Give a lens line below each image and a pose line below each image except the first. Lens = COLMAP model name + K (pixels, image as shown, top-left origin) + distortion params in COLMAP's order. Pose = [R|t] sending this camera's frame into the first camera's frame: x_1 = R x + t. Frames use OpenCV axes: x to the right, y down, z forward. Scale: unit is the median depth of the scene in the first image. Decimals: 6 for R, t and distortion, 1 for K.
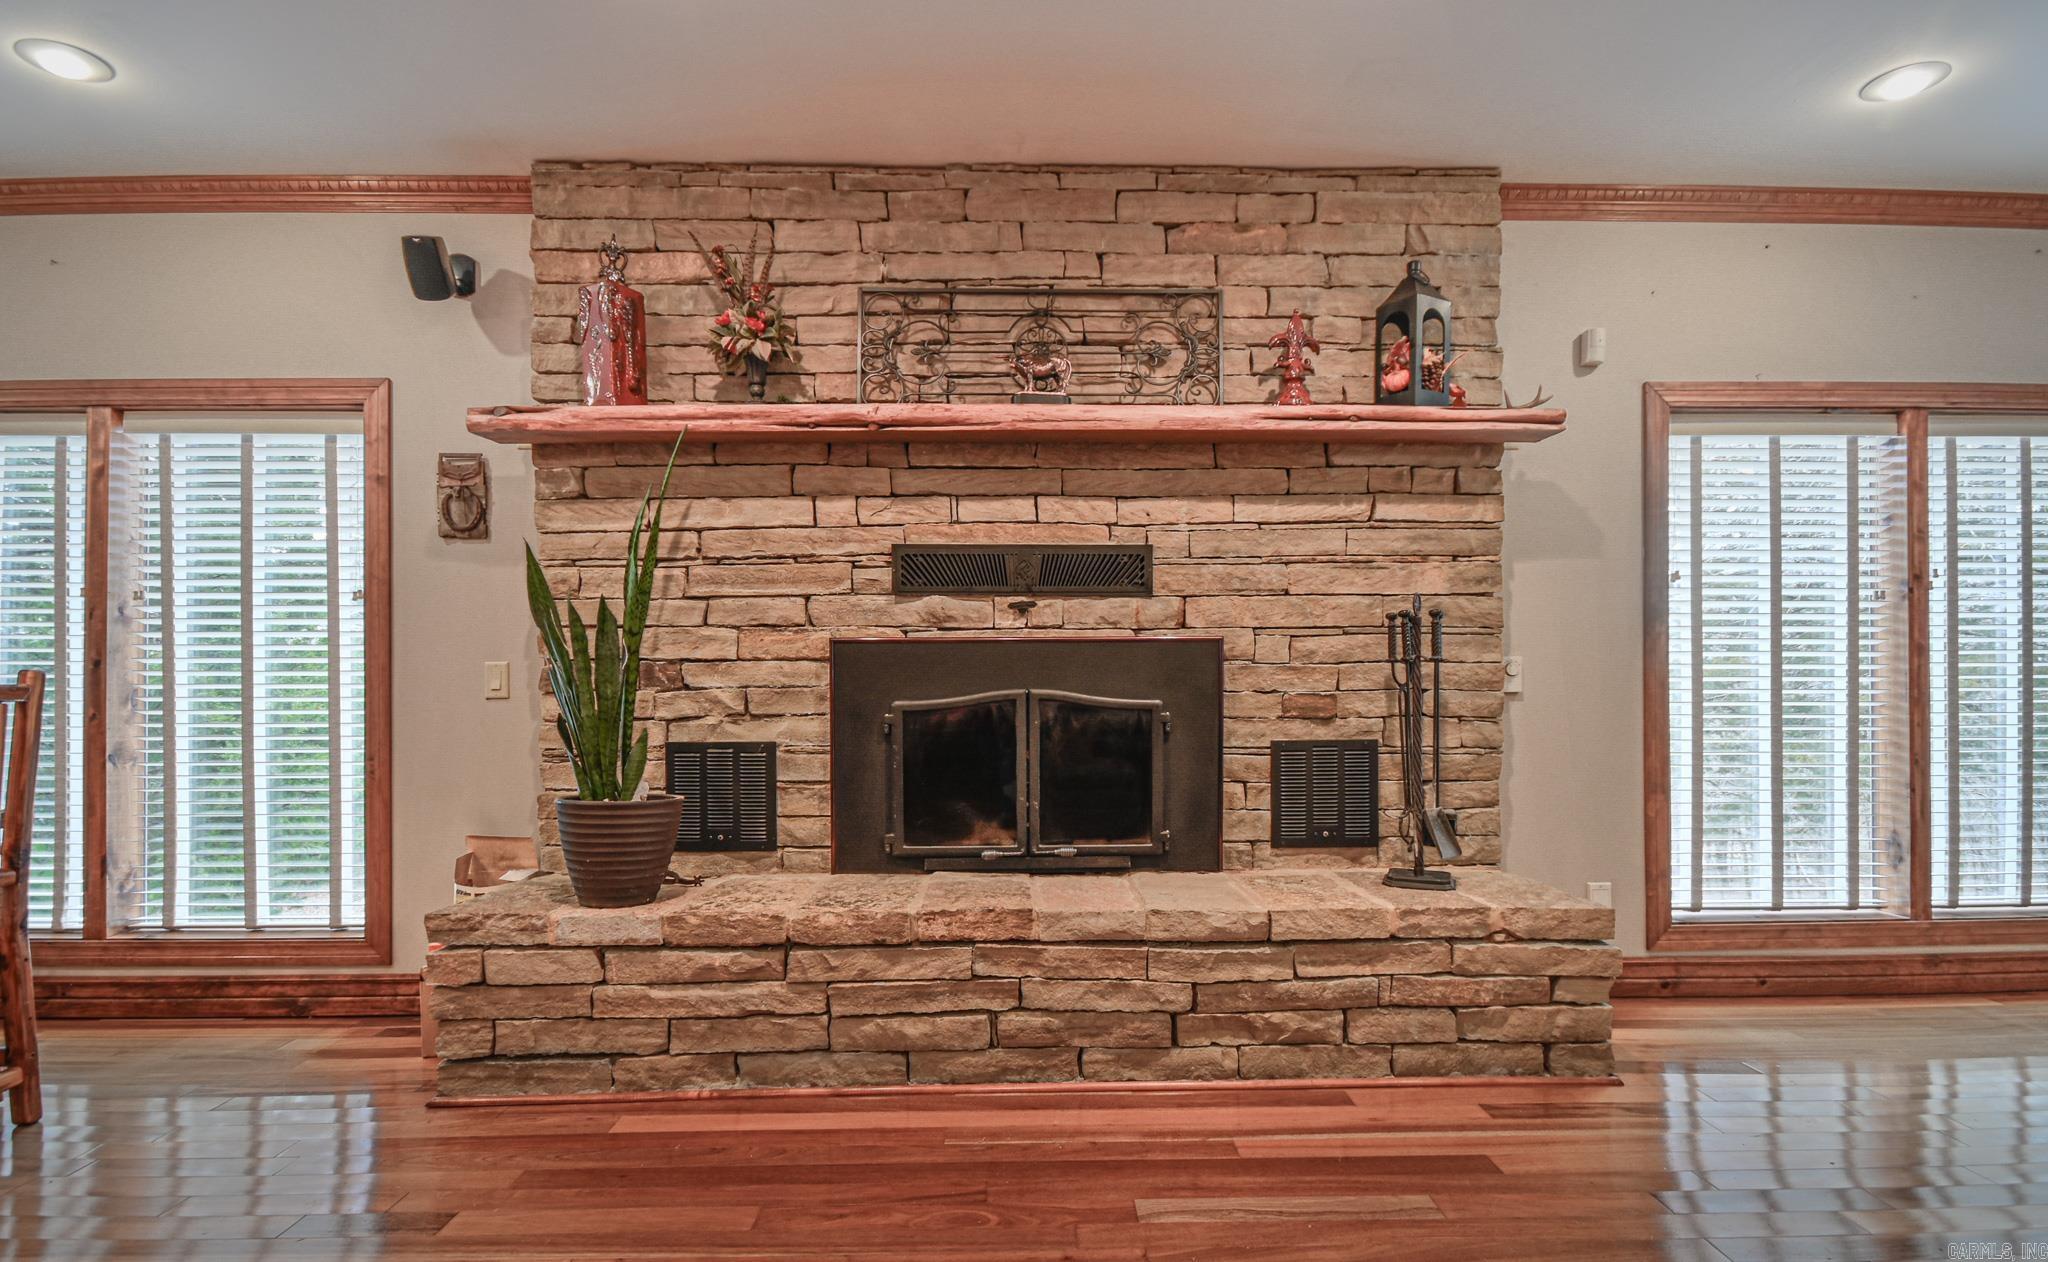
lens RADIAL K [[956.9, 0, 1013.3], [0, 956.9, 690.4], [0, 0, 1]] dist [0.005797, -0.000396]
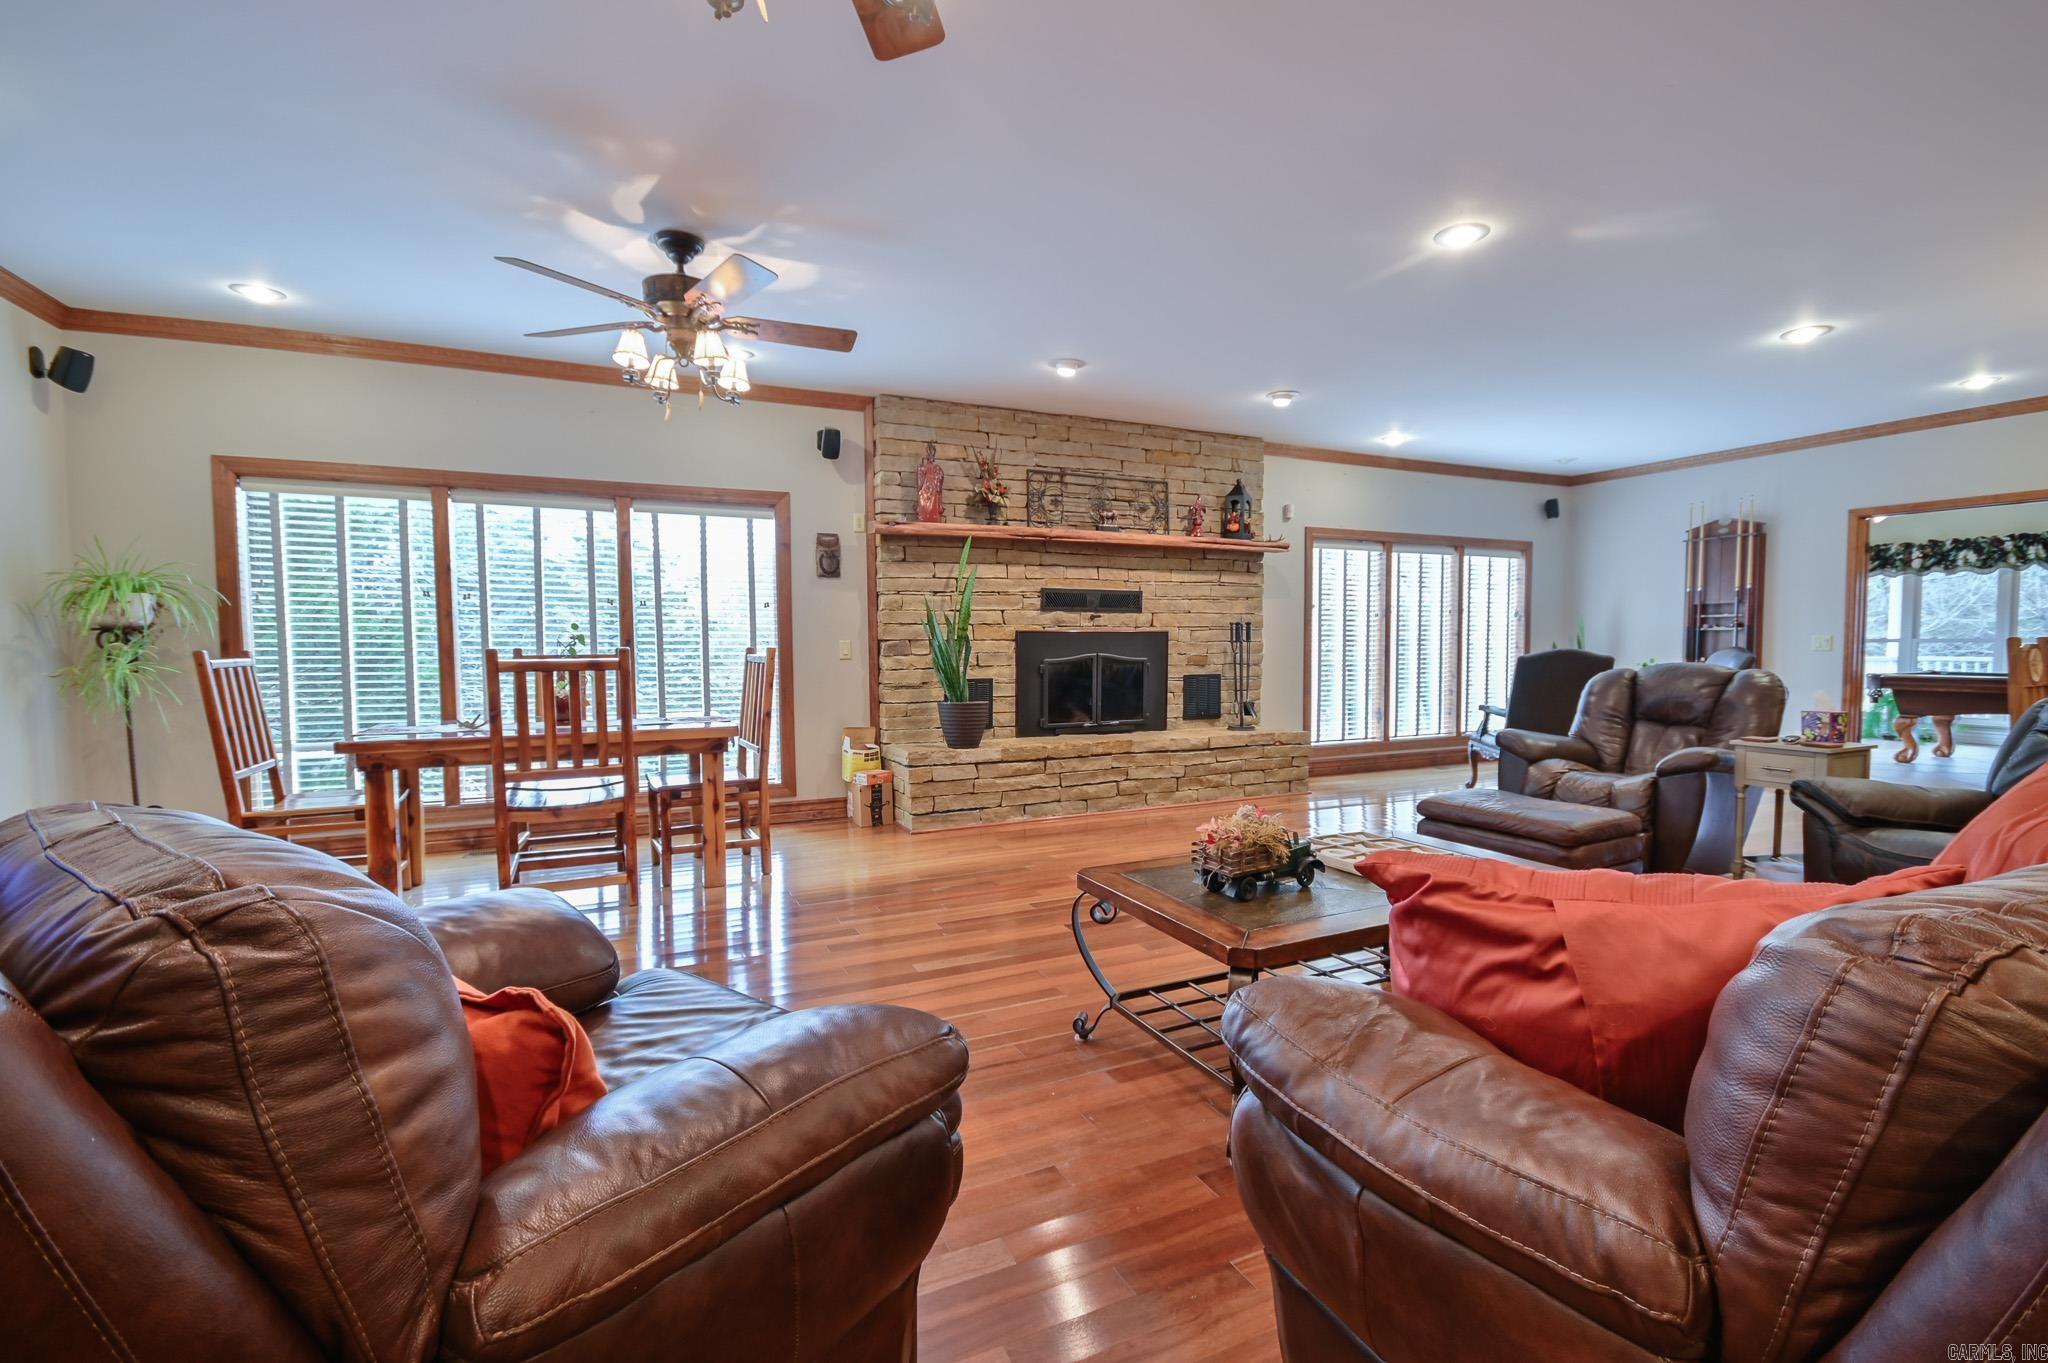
lens RADIAL K [[947.1, 0, 1027.3], [0, 947.1, 692.1], [0, 0, 1]] dist [-0.005546, -0.000380]
pose [[0.910675, -0.020944, 0.412591, -1.052787], [0.000743, 0.998796, 0.049060, -0.020020], [-0.413122, -0.044371, 0.909594, -0.972978]]
